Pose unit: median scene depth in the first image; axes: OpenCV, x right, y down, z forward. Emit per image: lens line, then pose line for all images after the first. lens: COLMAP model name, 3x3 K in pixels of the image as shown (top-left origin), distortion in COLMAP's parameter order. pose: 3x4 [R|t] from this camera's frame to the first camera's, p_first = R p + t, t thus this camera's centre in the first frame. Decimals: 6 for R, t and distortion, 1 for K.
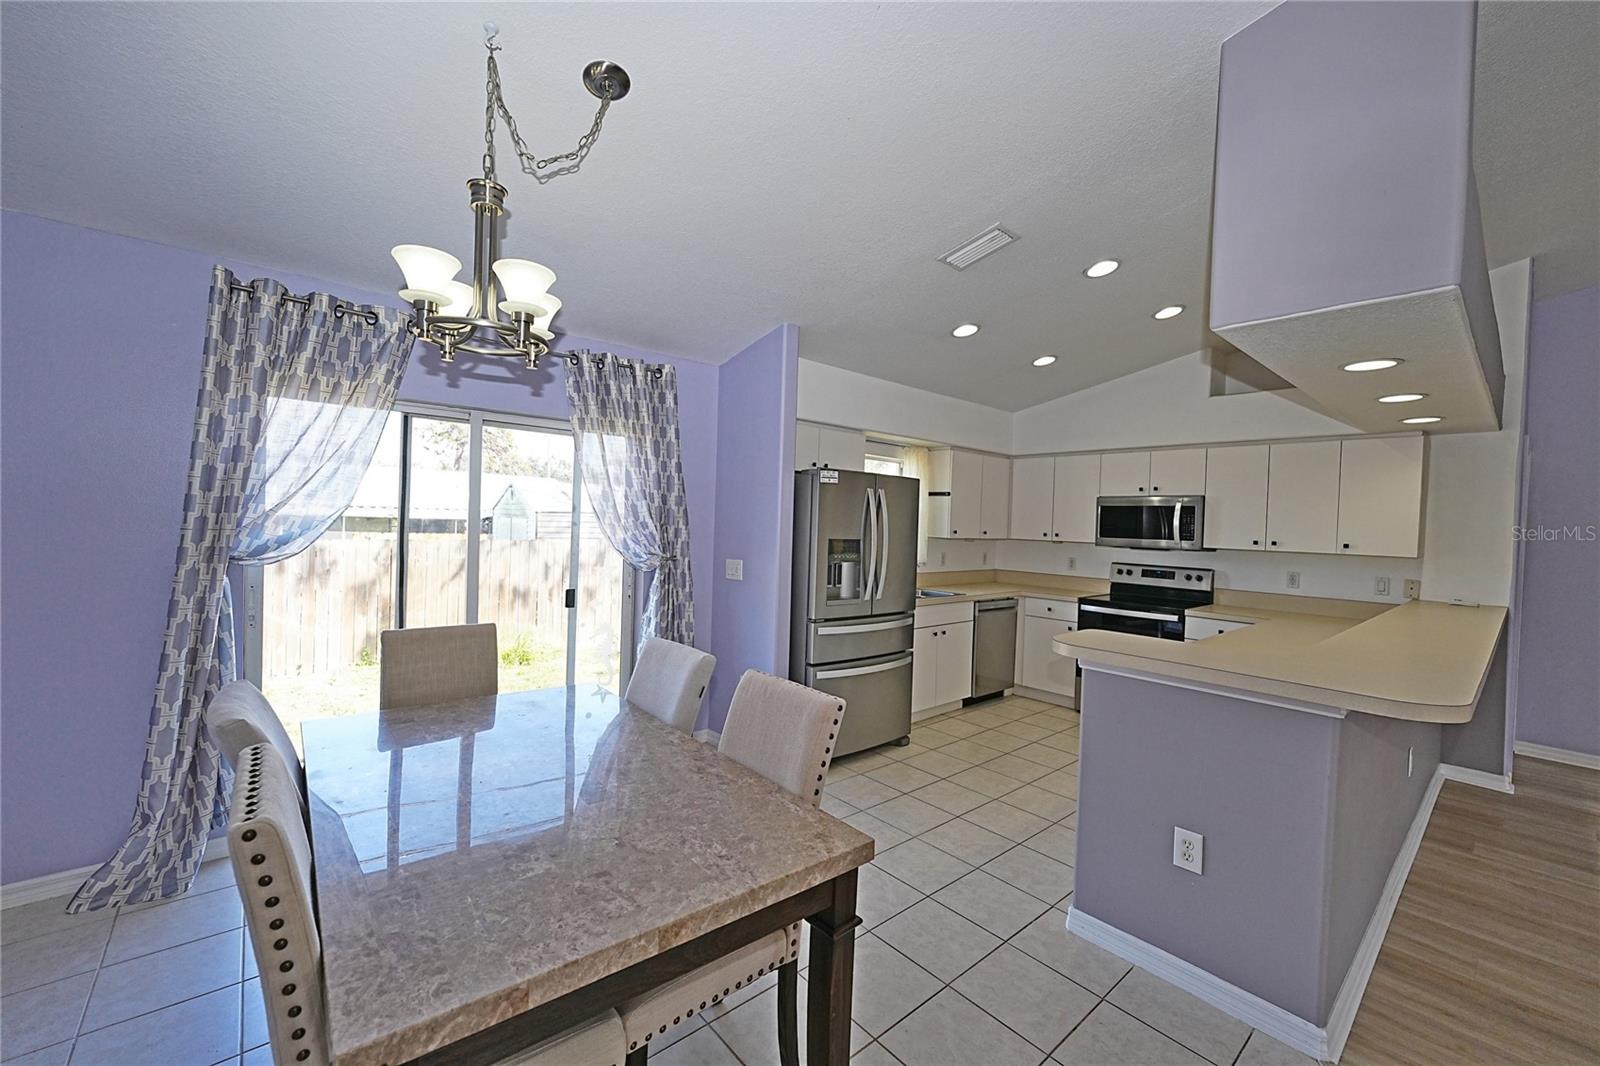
lens RADIAL K [[636.7, 0, 800.0], [0, 636.7, 533.0], [0, 0, 1]] dist [-0.003078, 0.000012]
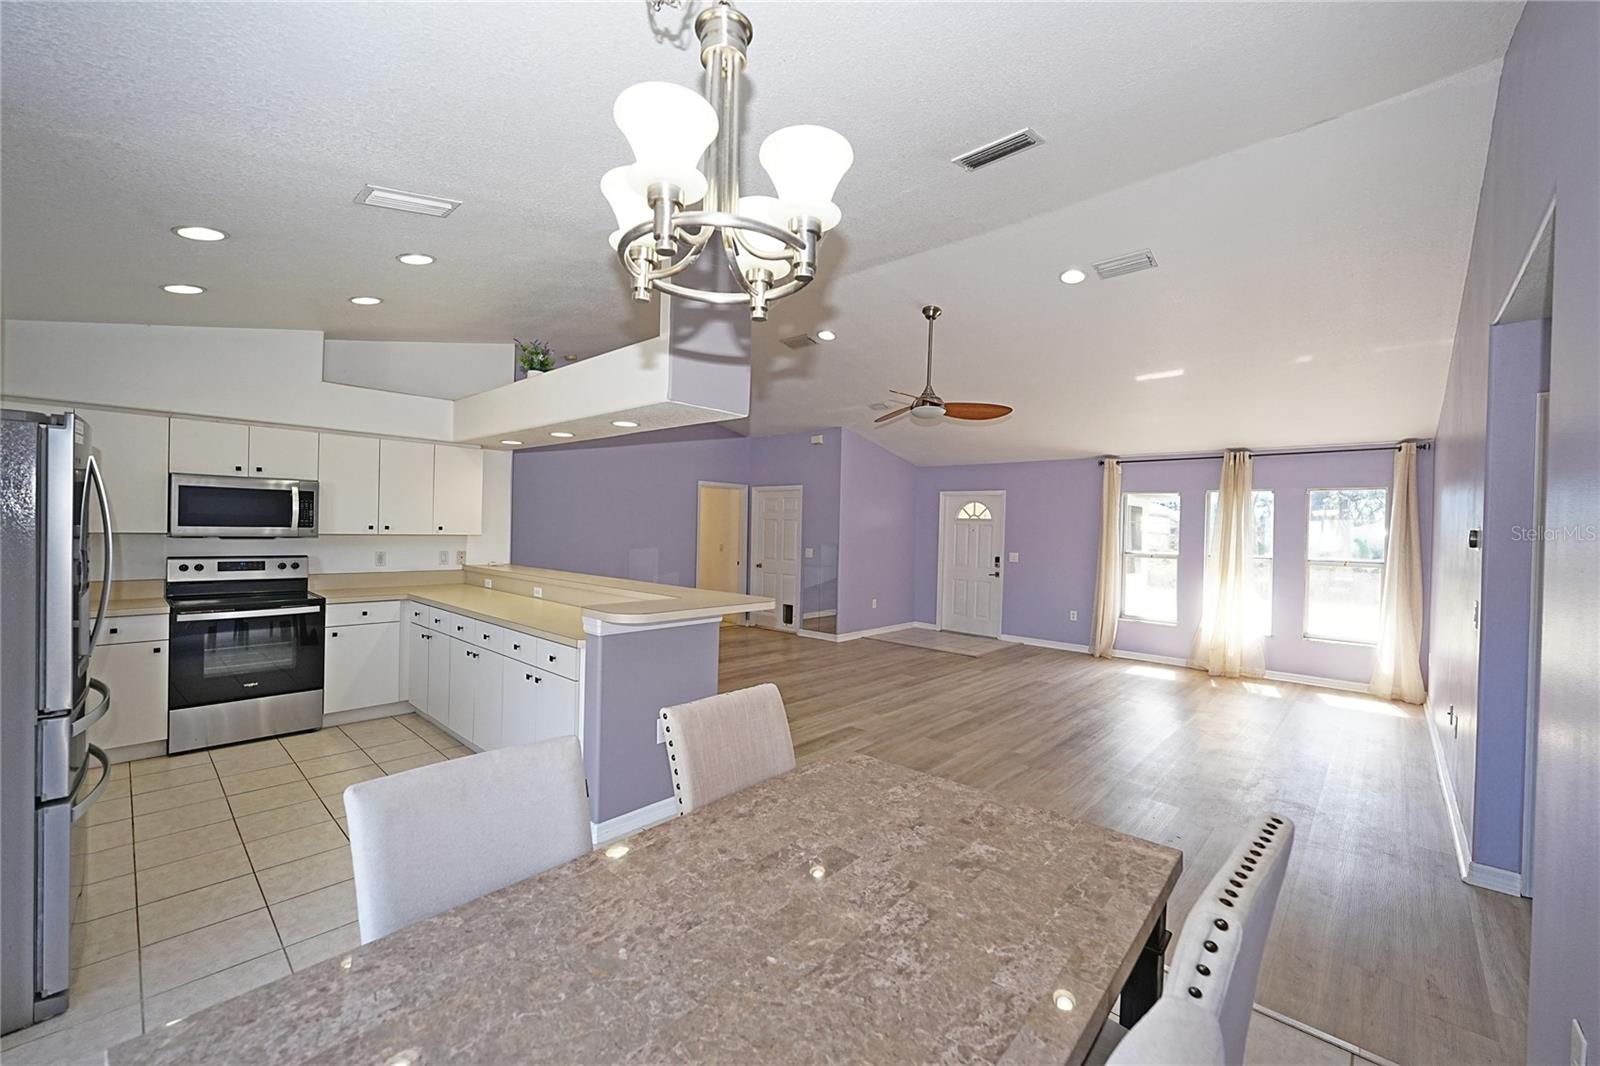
lens RADIAL K [[636.7, 0, 800.0], [0, 636.7, 533.0], [0, 0, 1]] dist [-0.003078, 0.000012]
pose [[-0.111617, -0.042214, 0.992854, -0.426525], [-0.006739, 0.999107, 0.041722, -0.024524], [-0.993728, -0.002034, -0.111802, 0.368013]]
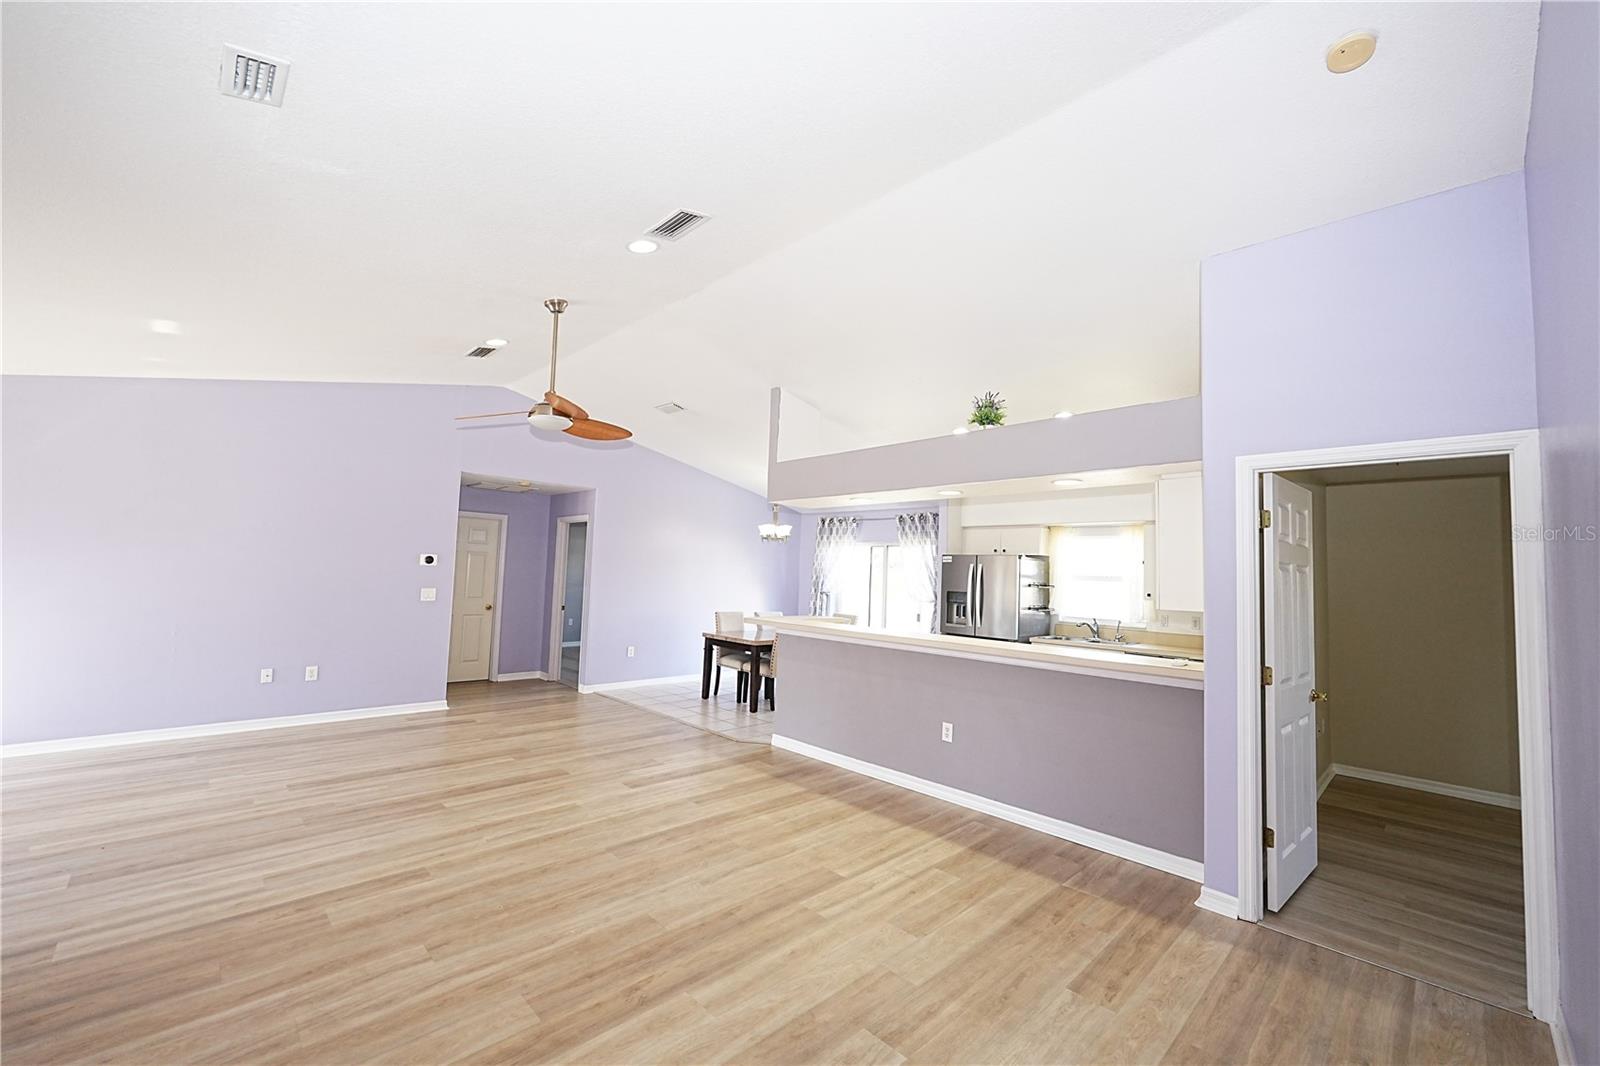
lens RADIAL K [[636.7, 0, 800.0], [0, 636.7, 533.0], [0, 0, 1]] dist [-0.003078, 0.000012]
pose [[0.066432, -0.095111, -0.993248, 1.535840], [-0.052067, 0.993760, -0.098643, 0.038698], [0.996431, 0.058269, 0.061066, 0.336566]]
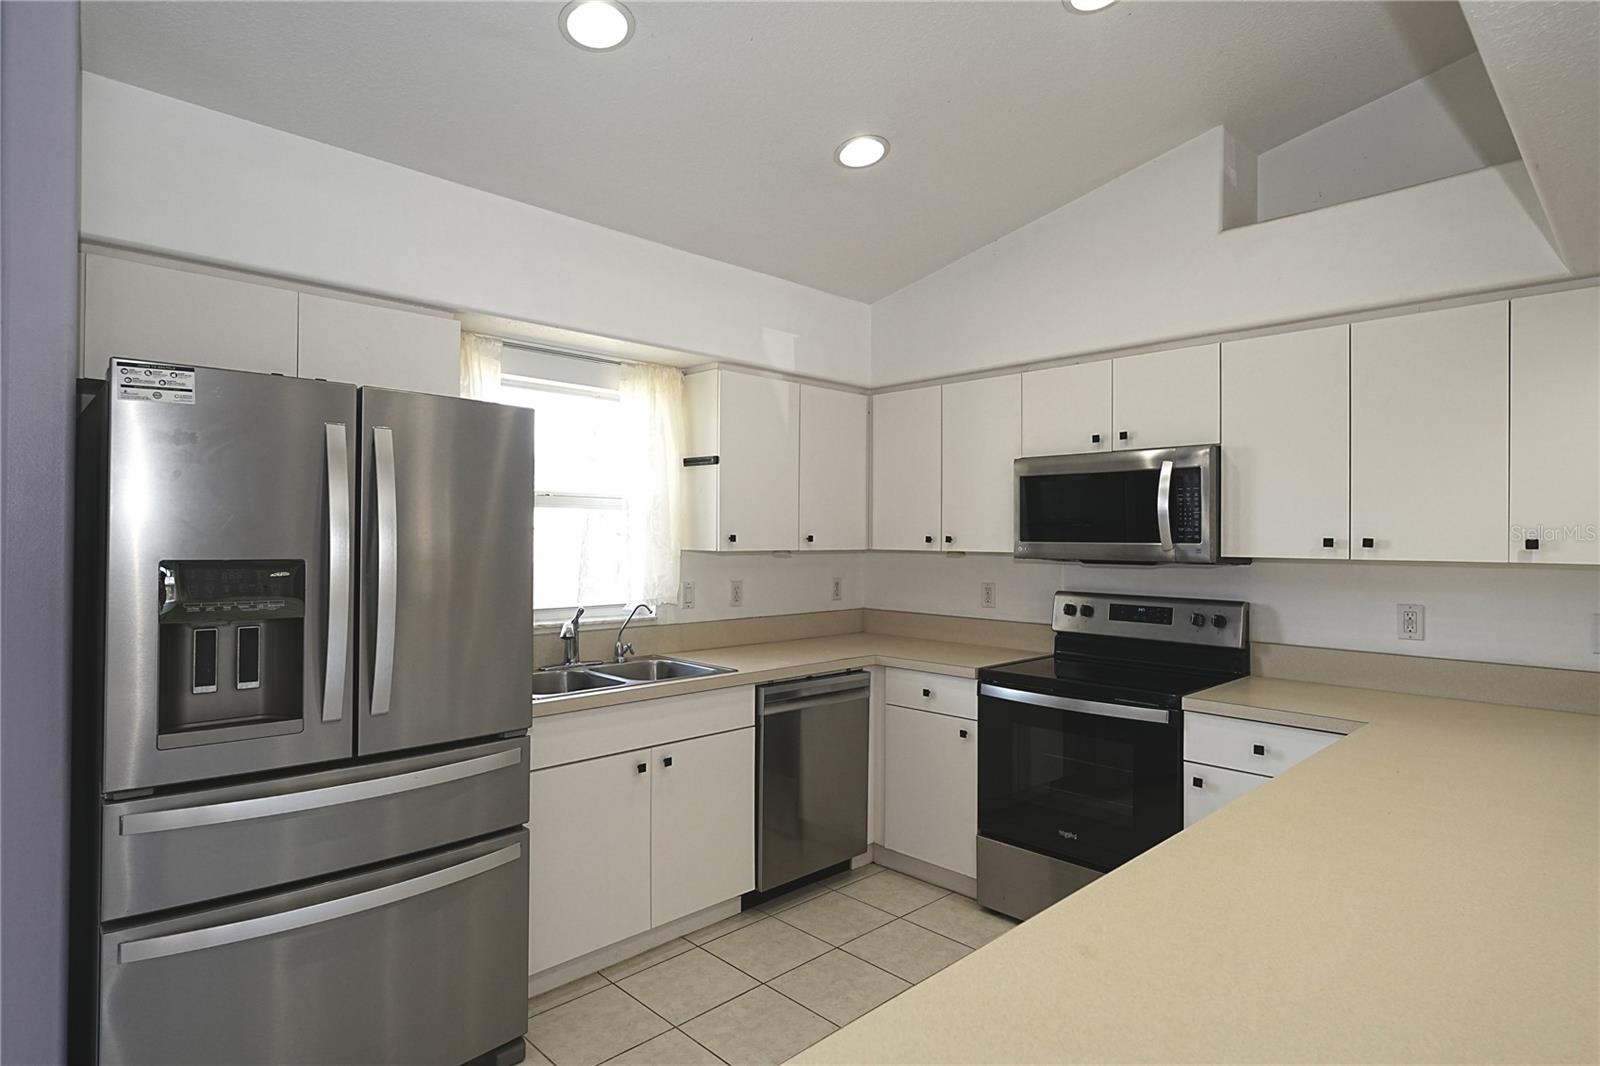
lens RADIAL K [[858.5, 0, 800.0], [0, 858.5, 533.0], [0, 0, 1]] dist [0.002103, -0.000324]
pose [[0.998036, -0.025267, 0.057327, 0.292792], [0.026432, 0.999457, -0.019655, 0.009713], [-0.056799, 0.021132, 0.998162, 0.392871]]
